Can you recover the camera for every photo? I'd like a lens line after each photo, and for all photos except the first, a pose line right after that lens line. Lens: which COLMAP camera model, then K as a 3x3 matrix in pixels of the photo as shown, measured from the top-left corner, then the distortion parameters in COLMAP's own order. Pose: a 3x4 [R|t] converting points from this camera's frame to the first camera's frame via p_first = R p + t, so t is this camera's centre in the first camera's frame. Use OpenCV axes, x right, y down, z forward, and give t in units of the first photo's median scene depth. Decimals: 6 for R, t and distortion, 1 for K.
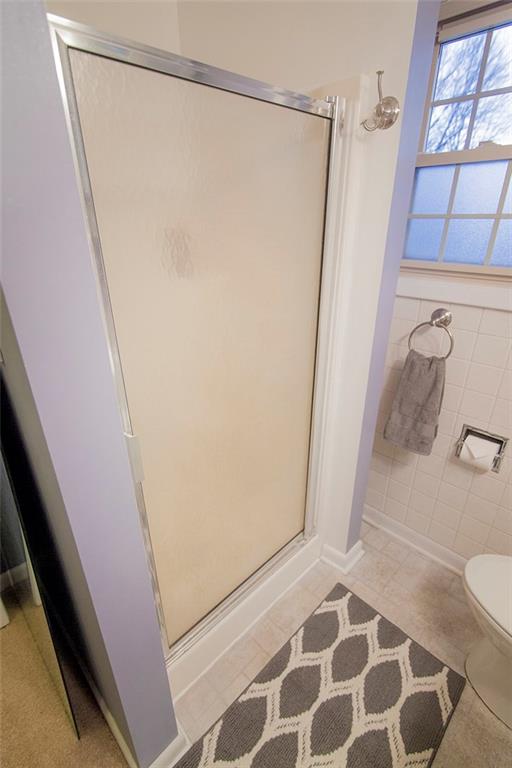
lens RADIAL K [[356.5, 0, 255.9], [0, 356.5, 382.4], [0, 0, 1]] dist [-0.002008, -0.000402]
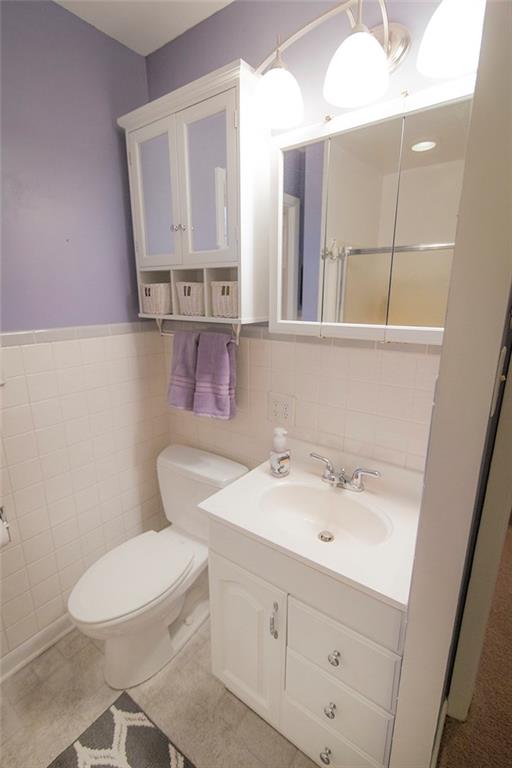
lens RADIAL K [[356.5, 0, 256.3], [0, 356.5, 385.9], [0, 0, 1]] dist [-0.002008, -0.000402]
pose [[-0.149993, -0.244638, 0.957943, -0.288329], [0.412496, 0.865062, 0.285506, -0.121367], [-0.898526, 0.437972, -0.028841, 0.258581]]
